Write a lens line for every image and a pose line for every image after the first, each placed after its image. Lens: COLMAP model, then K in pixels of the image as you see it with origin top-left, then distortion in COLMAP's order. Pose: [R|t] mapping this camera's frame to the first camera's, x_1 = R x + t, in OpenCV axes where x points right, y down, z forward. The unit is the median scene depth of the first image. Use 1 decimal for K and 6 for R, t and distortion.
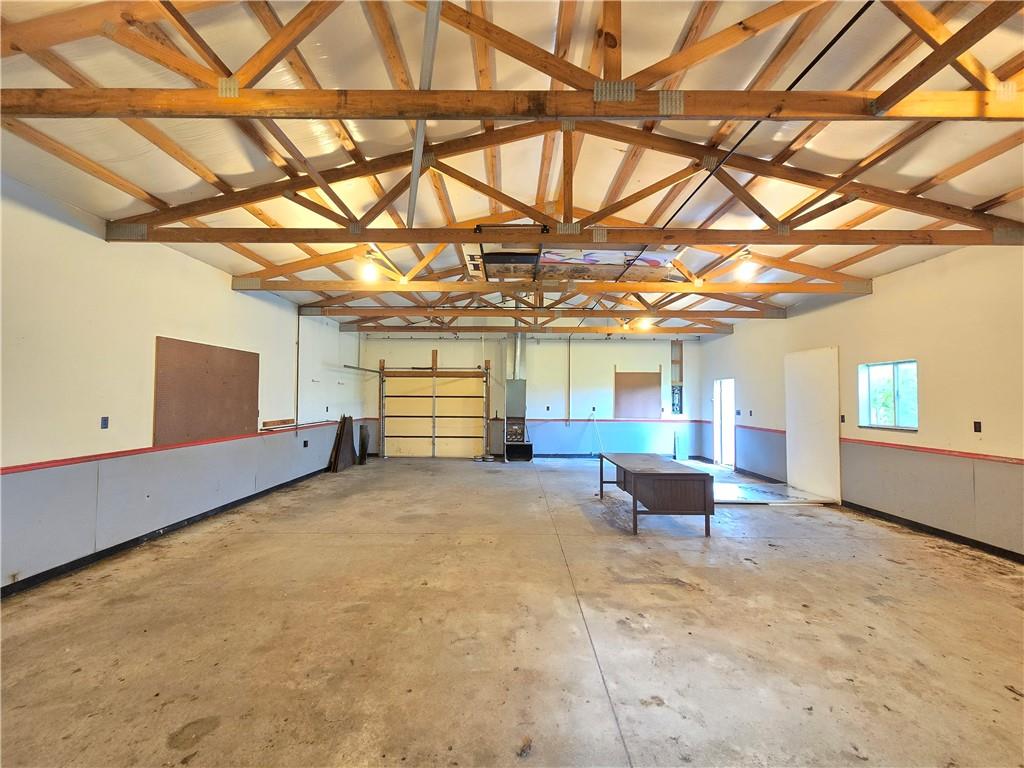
lens RADIAL K [[421.8, 0, 512.2], [0, 421.8, 385.3], [0, 0, 1]] dist [-0.001242, 0.000694]
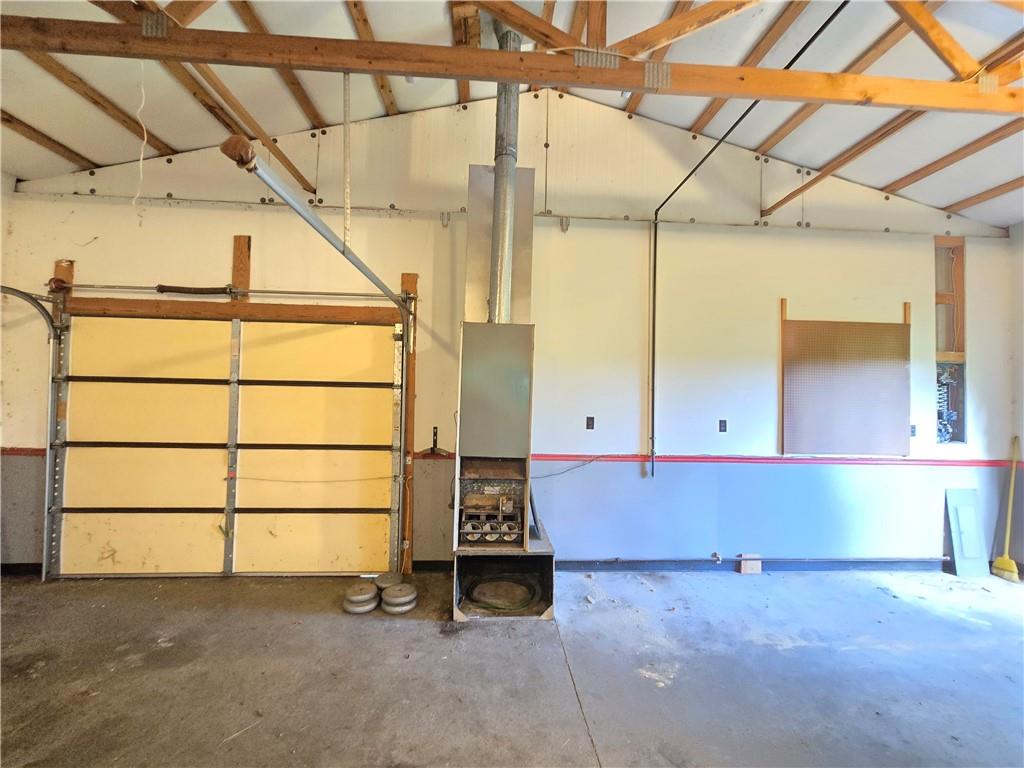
lens RADIAL K [[421.8, 0, 511.7], [0, 421.8, 383.6], [0, 0, 1]] dist [-0.001242, 0.000694]
pose [[0.997267, 0.016358, 0.072053, -0.001361], [-0.017285, 0.999775, 0.012263, 0.020963], [-0.071836, -0.013475, 0.997325, 0.670378]]
